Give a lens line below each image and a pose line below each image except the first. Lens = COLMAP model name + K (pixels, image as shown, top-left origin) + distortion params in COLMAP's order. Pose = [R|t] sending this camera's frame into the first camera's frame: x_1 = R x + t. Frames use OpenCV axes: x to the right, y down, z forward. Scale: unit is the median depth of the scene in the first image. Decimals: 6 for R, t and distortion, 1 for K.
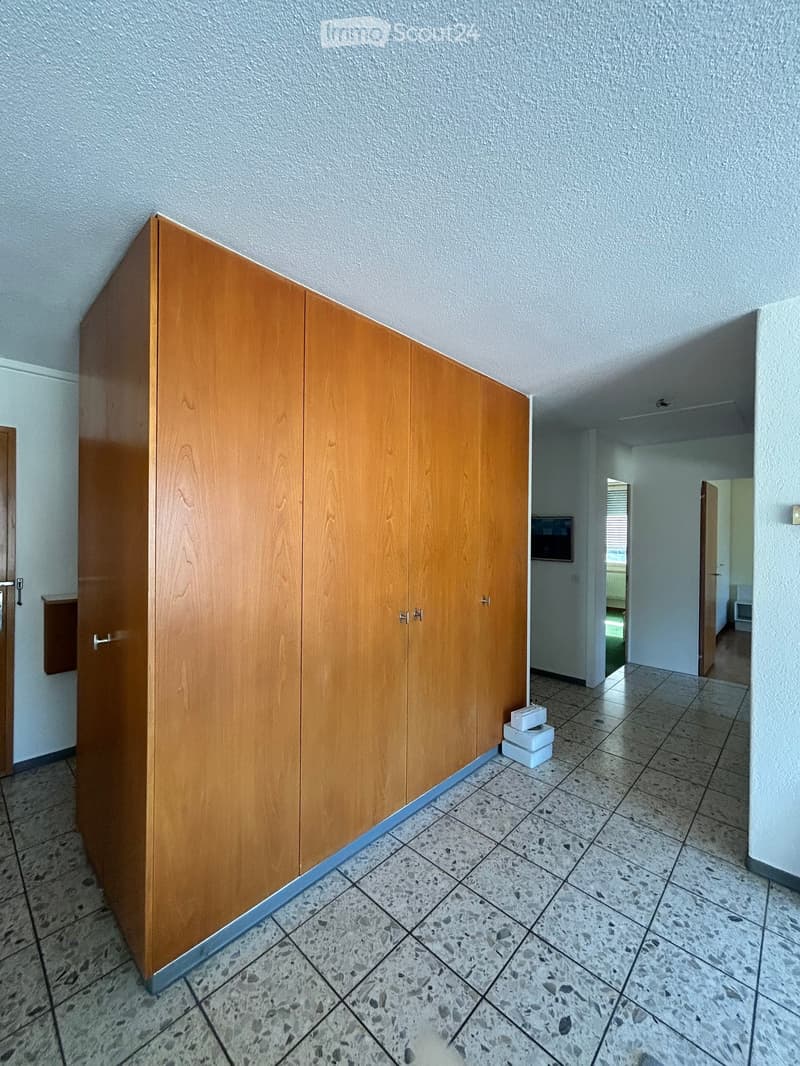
lens RADIAL K [[431.1, 0, 400.0], [0, 431.1, 533.0], [0, 0, 1]] dist [0.000785, 0.000005]
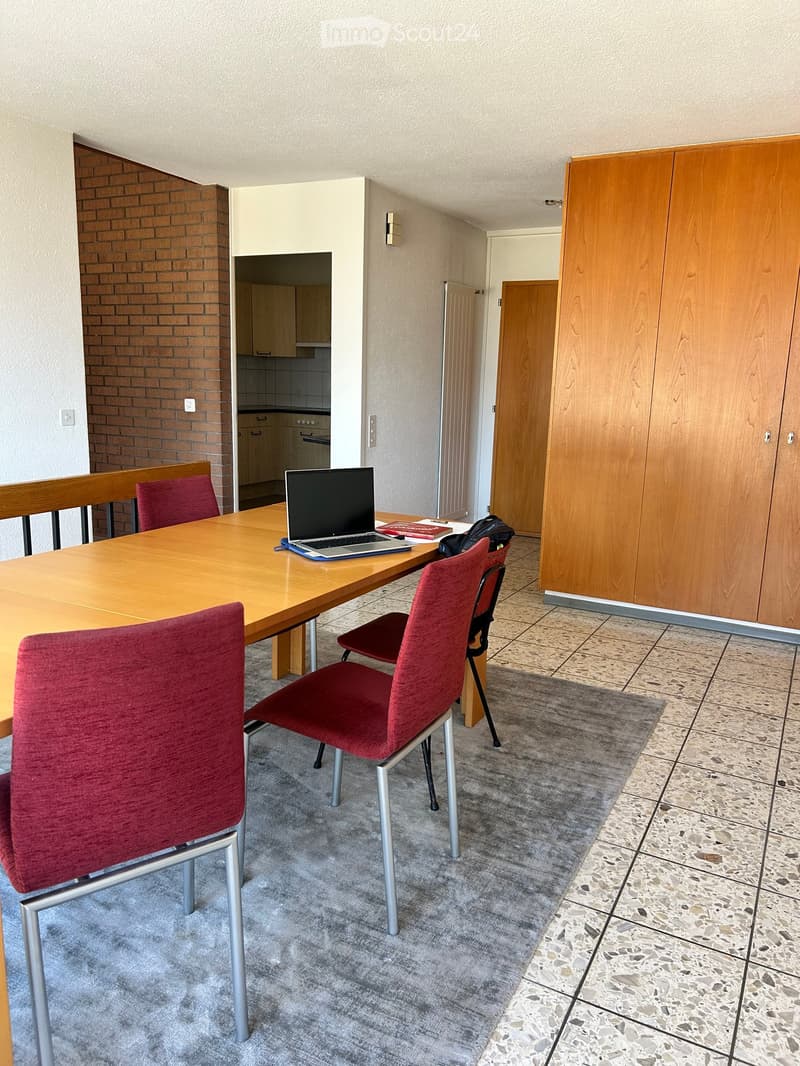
lens RADIAL K [[793.0, 0, 400.0], [0, 793.0, 533.0], [0, 0, 1]] dist [0.050112, -0.056119]
pose [[0.266982, 0.187719, -0.945242, 2.133899], [-0.029268, 0.981972, 0.186747, 0.121695], [0.963257, -0.022193, 0.267663, -0.451677]]
